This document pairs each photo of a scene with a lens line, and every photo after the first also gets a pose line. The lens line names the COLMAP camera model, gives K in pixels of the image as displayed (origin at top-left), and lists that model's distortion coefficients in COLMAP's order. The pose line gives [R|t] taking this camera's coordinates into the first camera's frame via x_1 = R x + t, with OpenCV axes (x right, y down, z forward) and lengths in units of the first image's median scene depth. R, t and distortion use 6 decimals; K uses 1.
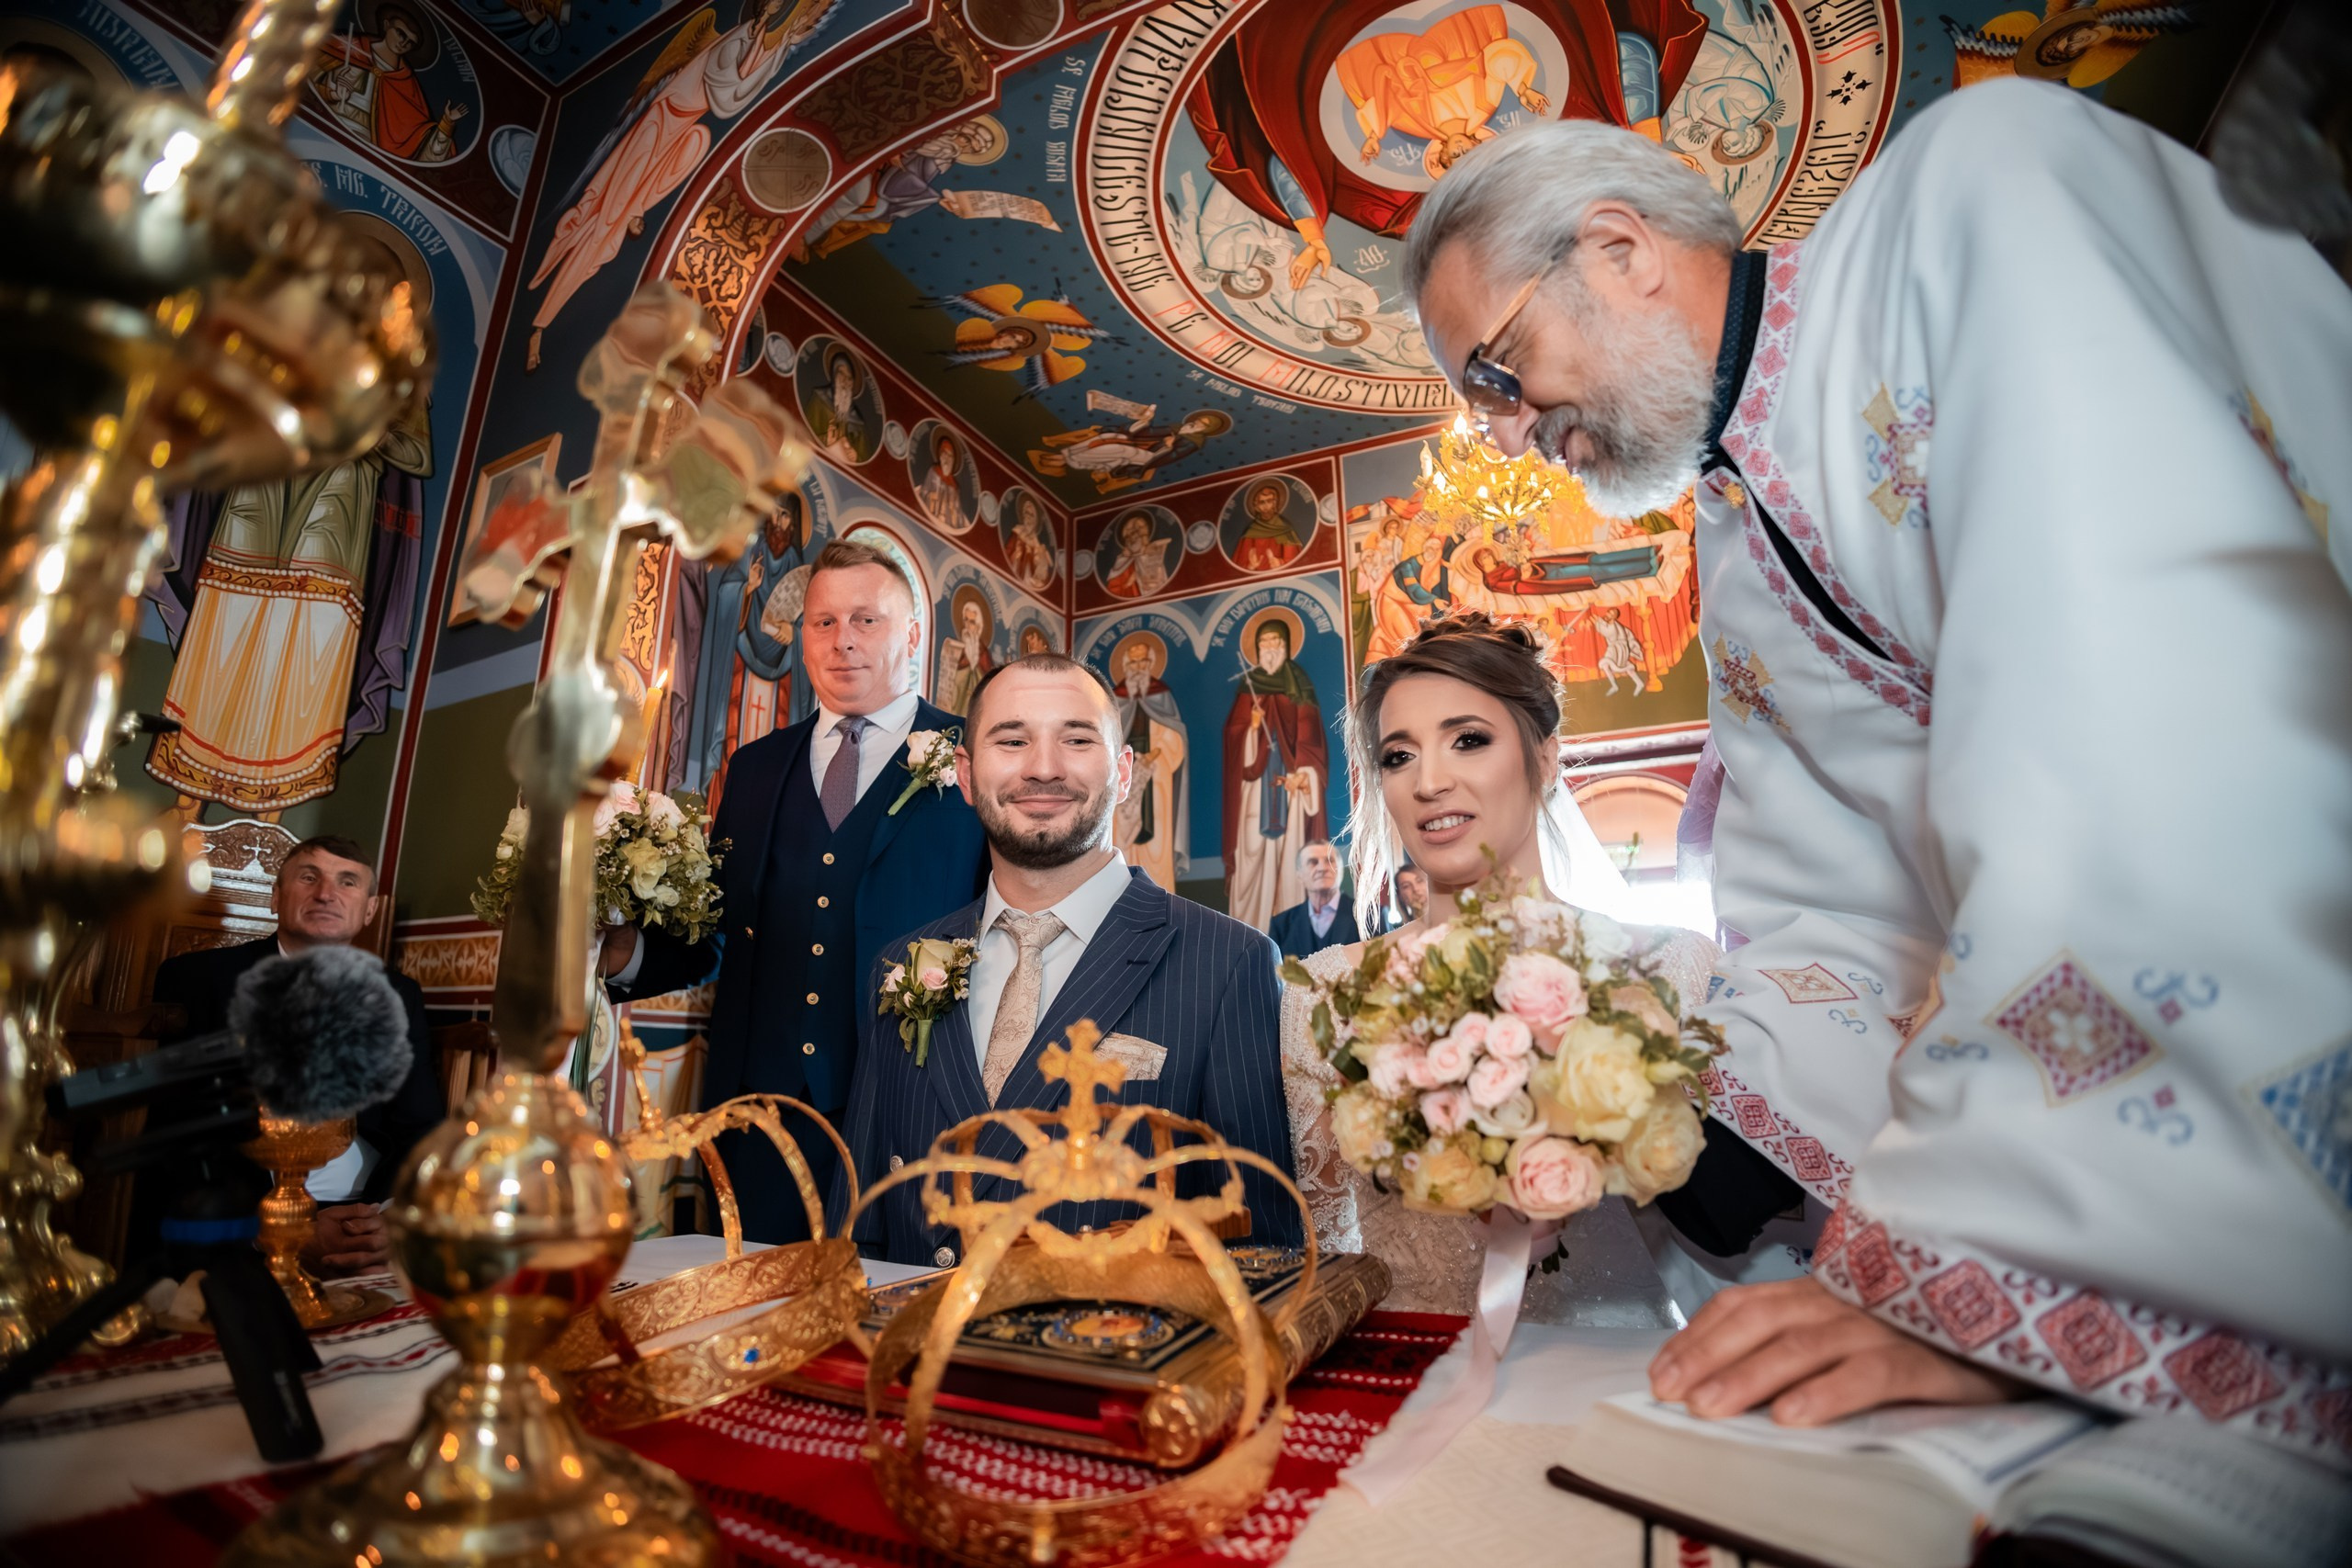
lens RADIAL K [[1080.0, 0, 1173.6], [0, 1080.0, 792.8], [0, 0, 1]] dist [-0.158991, 0.045293]
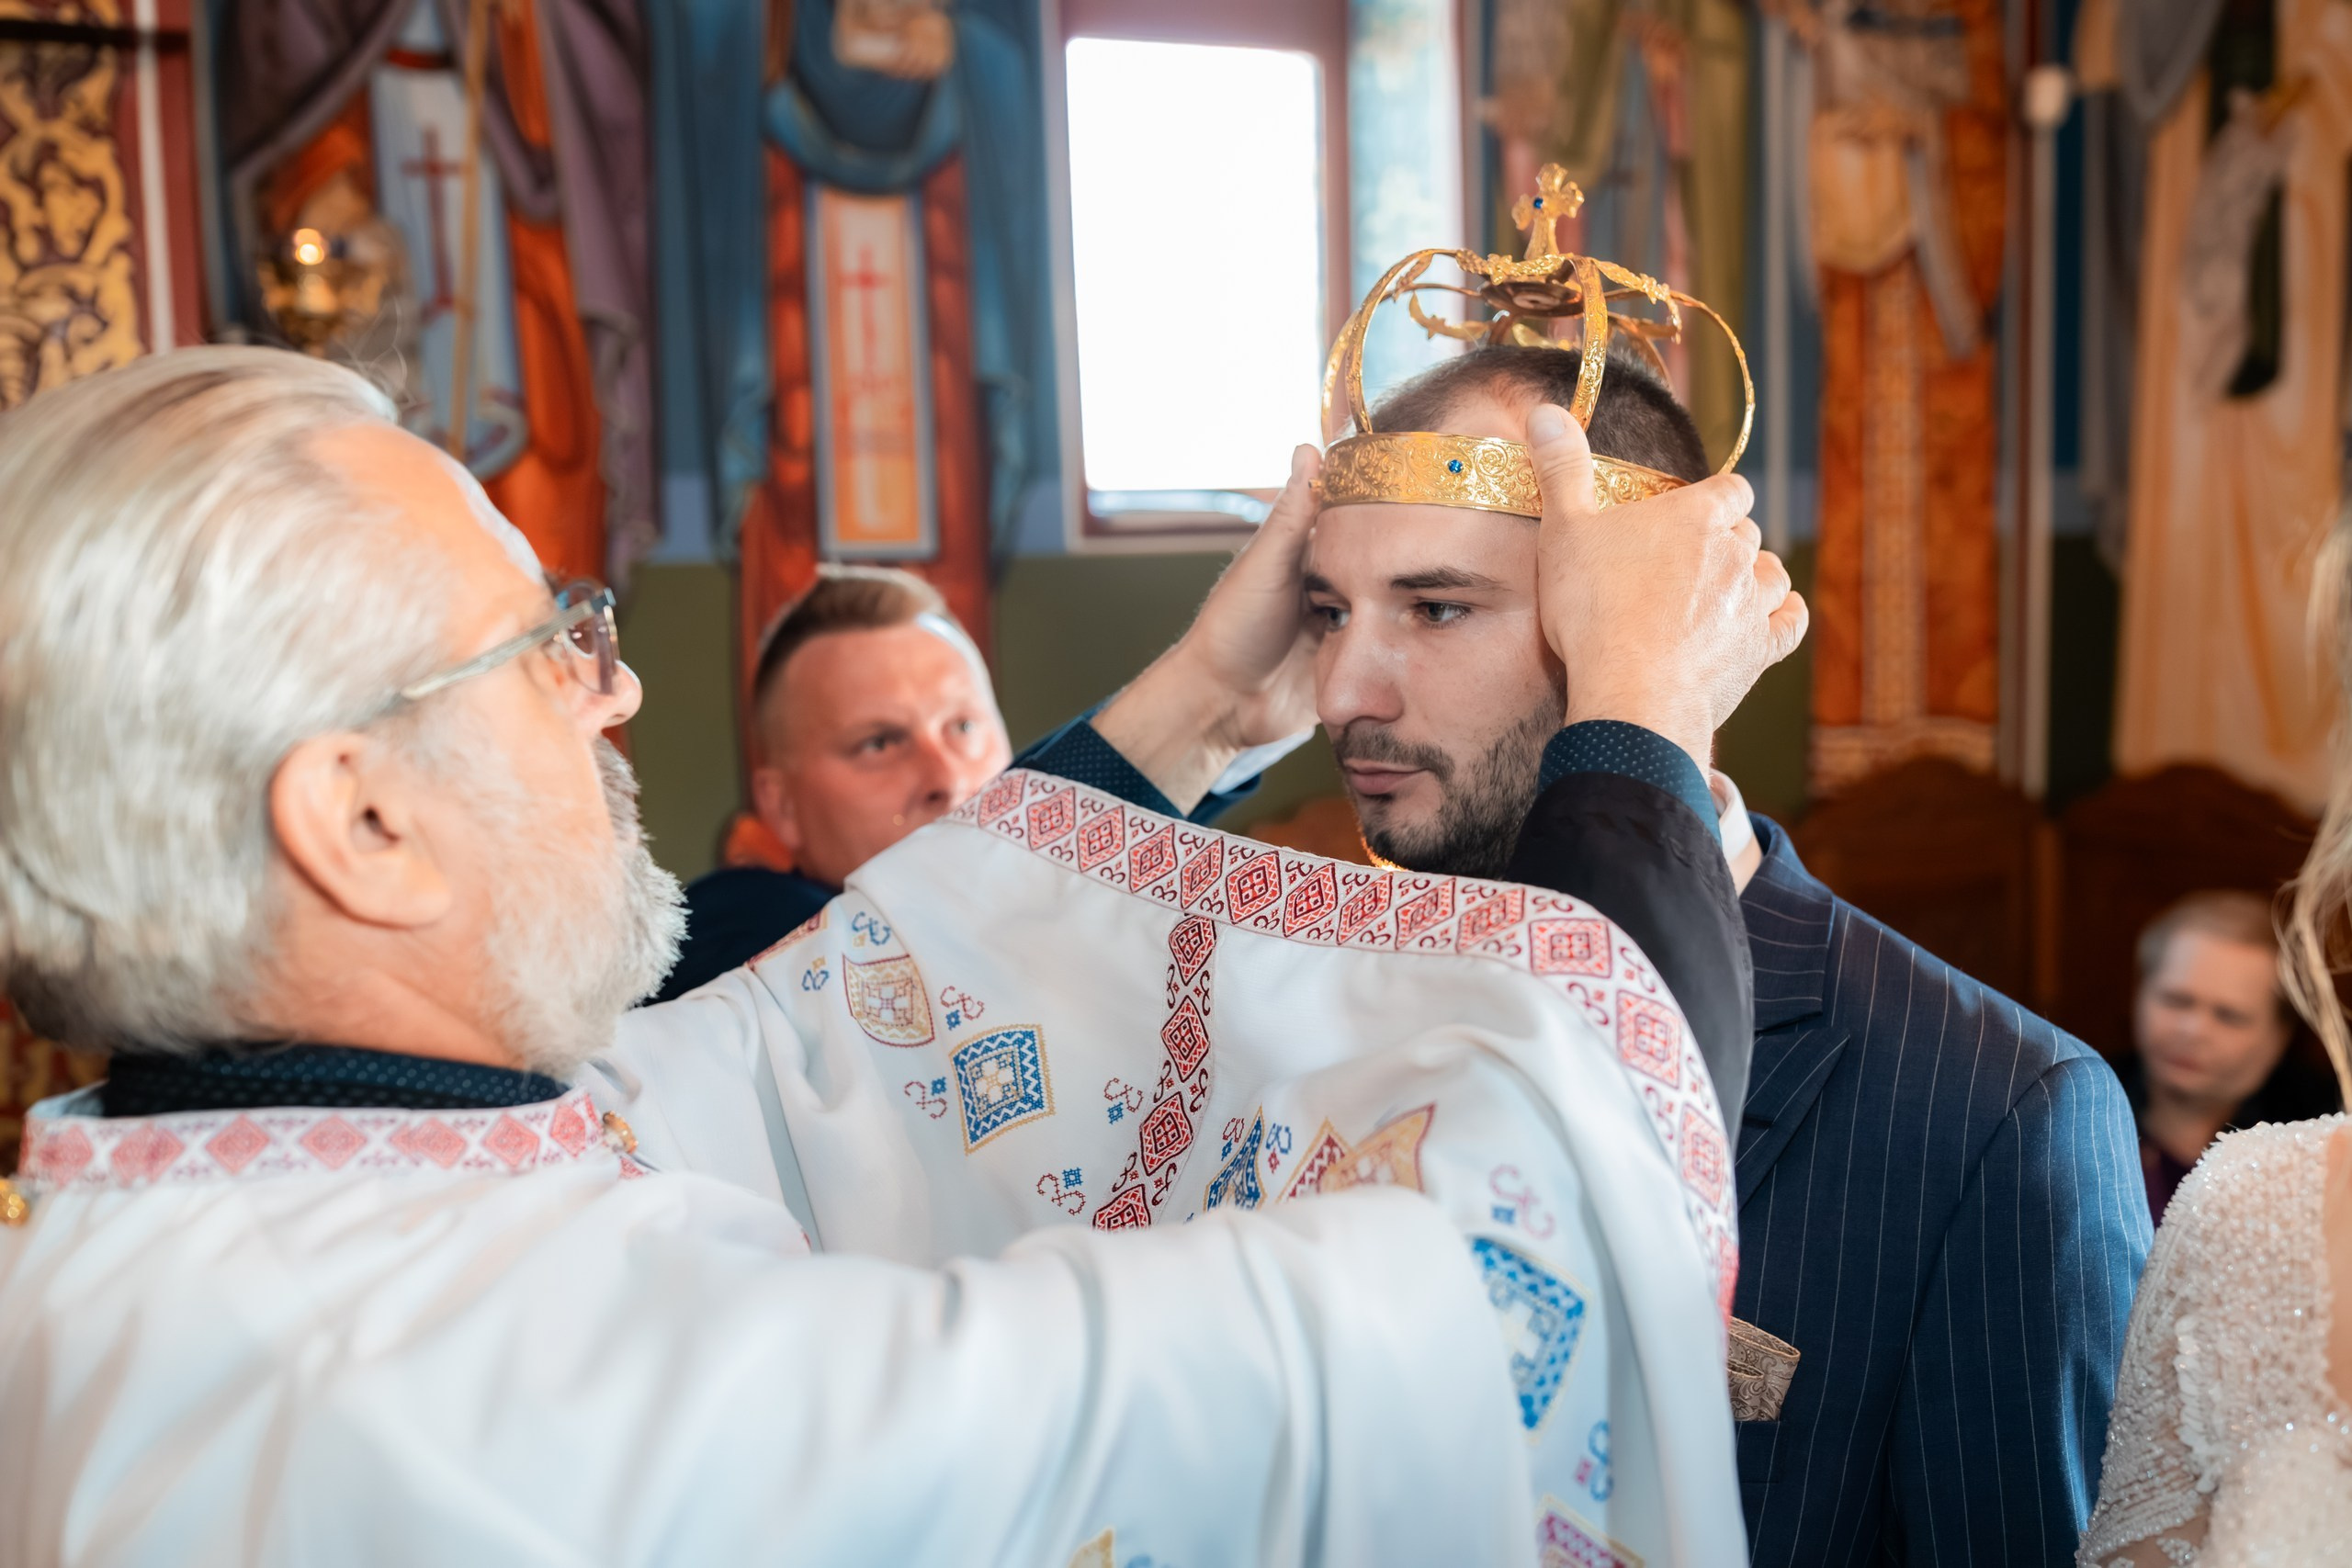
lens RADIAL K [[2249.0, 0, 1176.0], [0, 2249.0, 784.0], [0, 0, 1]] dist [-0.007979, -0.020403]
pose [[0.769570, 0.056232, -0.636082, 0.179516], [0.168721, 0.942810, 0.287476, -0.102694], [0.615870, -0.328554, 0.716070, 0.357151]]
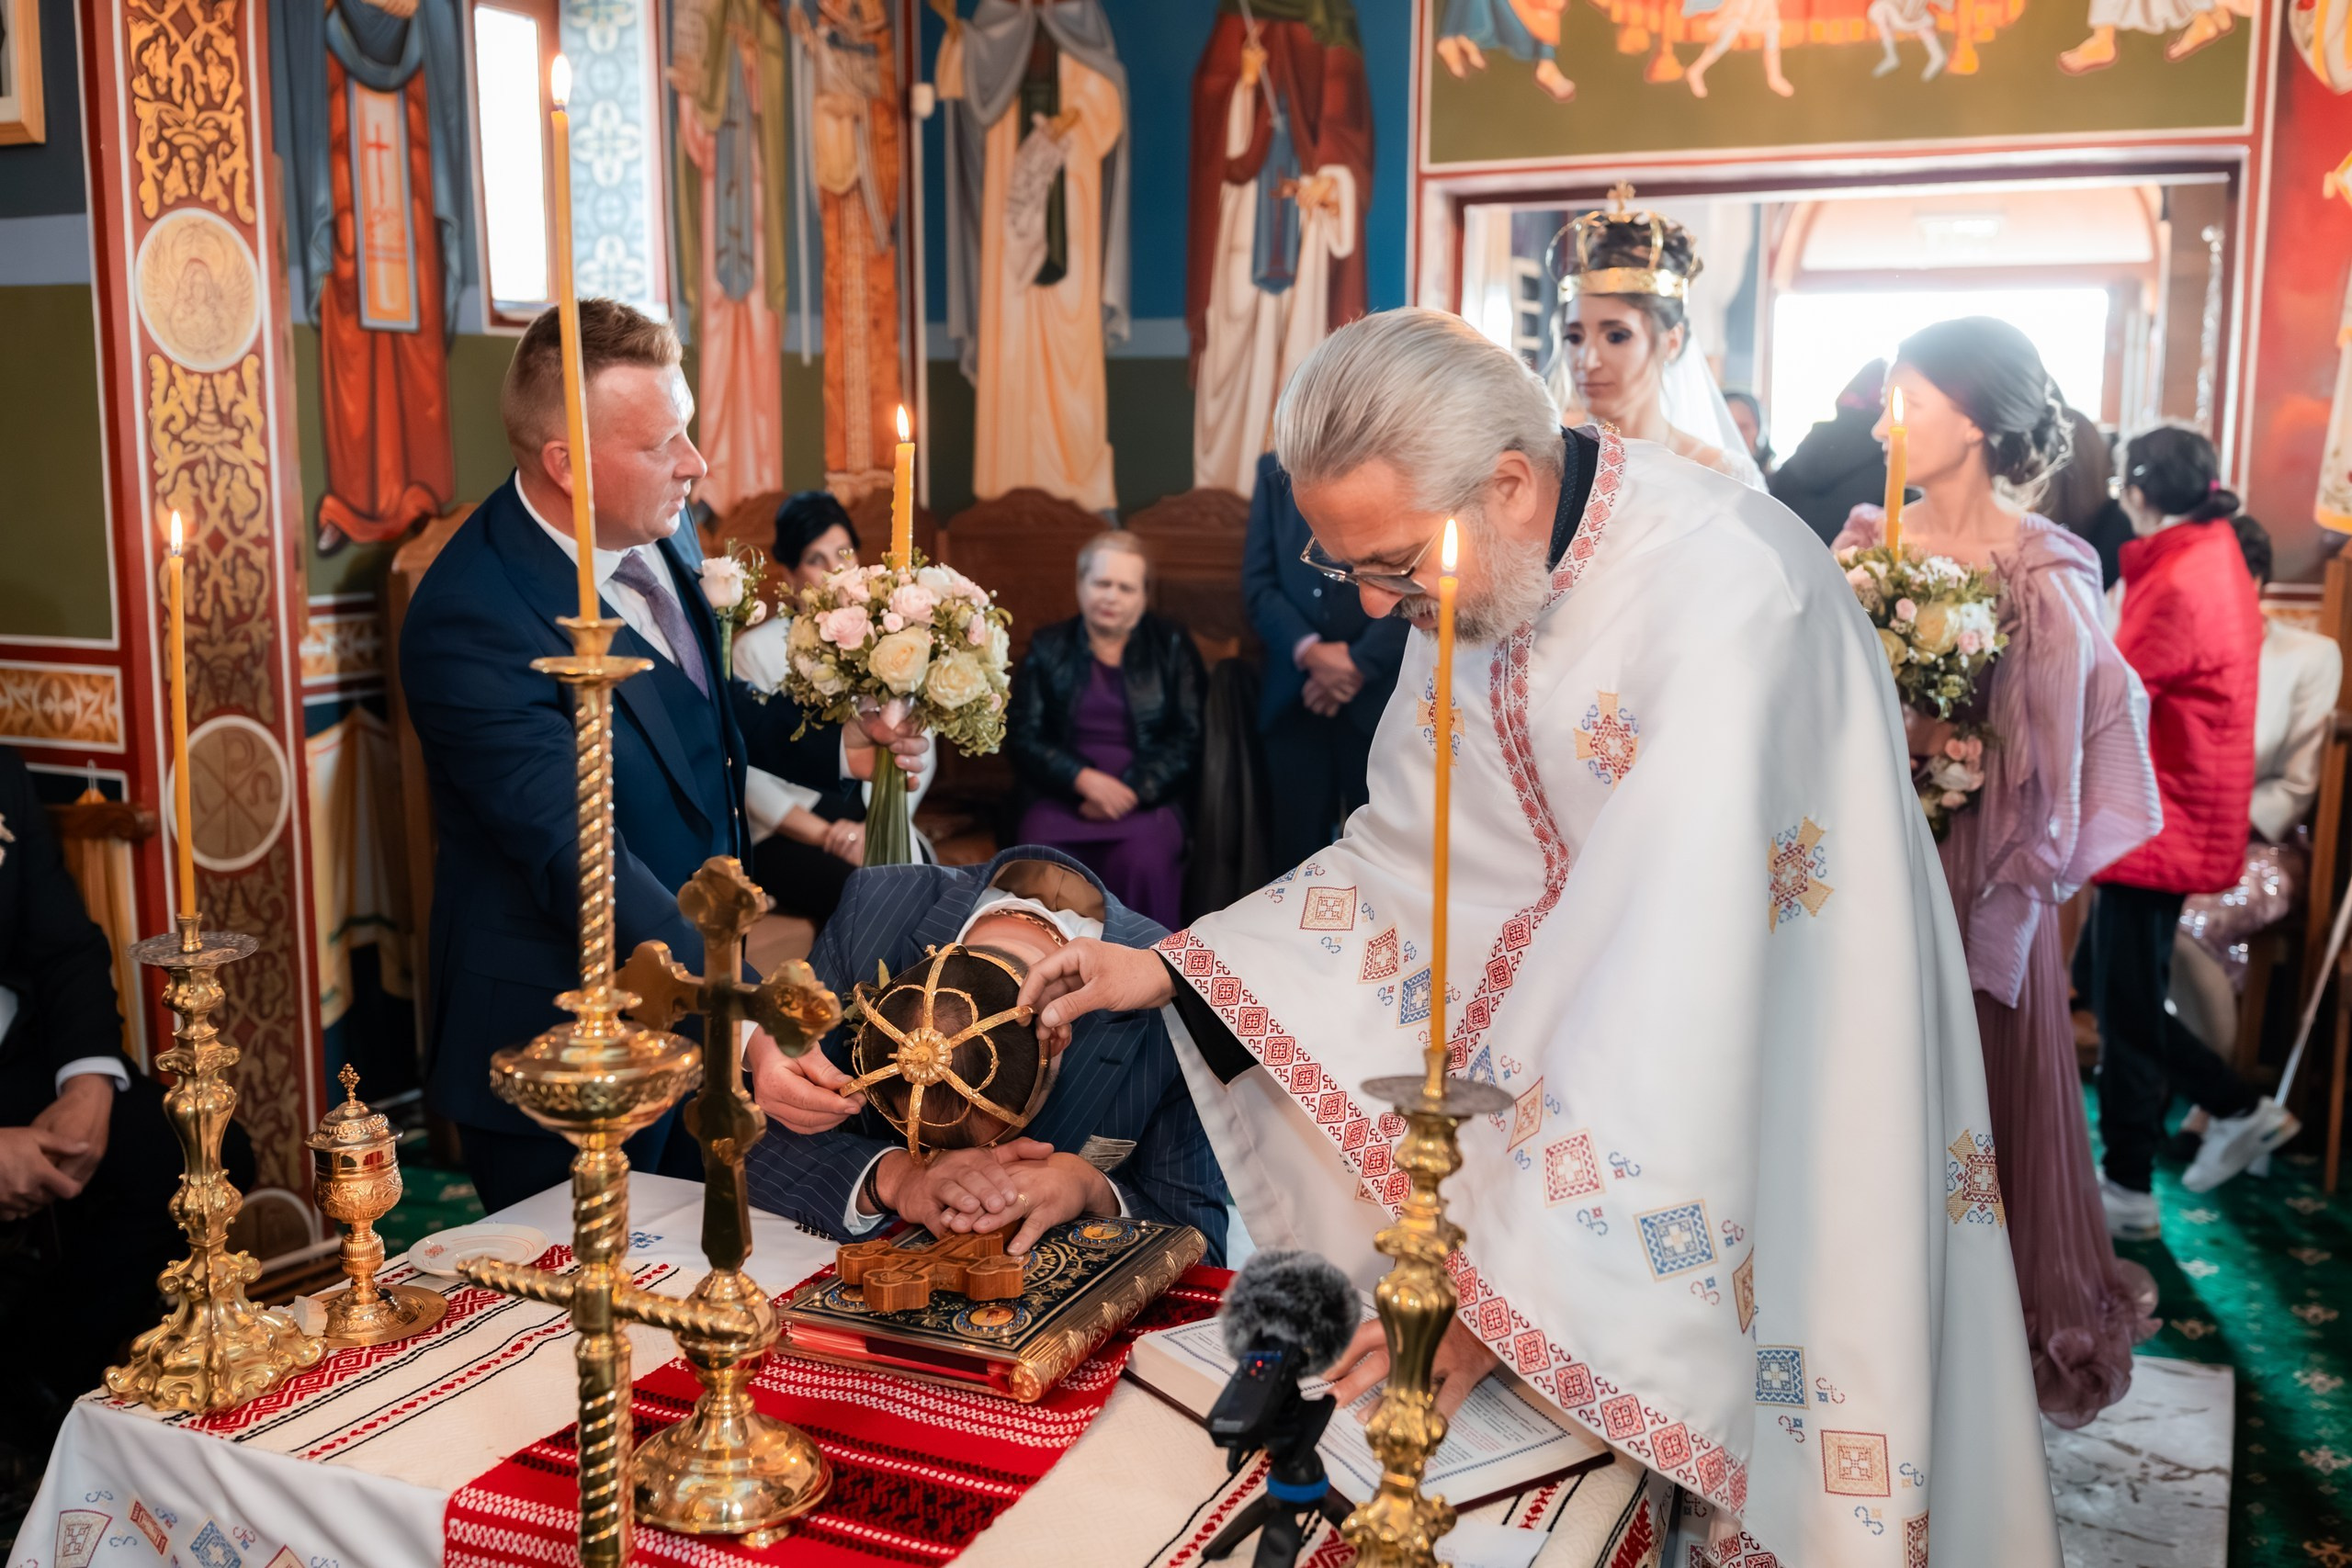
lens RADIAL K [[2253.6, 0, 1171.5], [0, 2253.6, 777.7], [0, 0, 1]] dist [0.005919, -0.036176]
pose [[0.999808, 0.005204, 0.018913, 0.018076], [-0.012042, 0.923935, 0.382360, -0.199031], [-0.015485, -0.382514, 0.923820, -0.239941]]
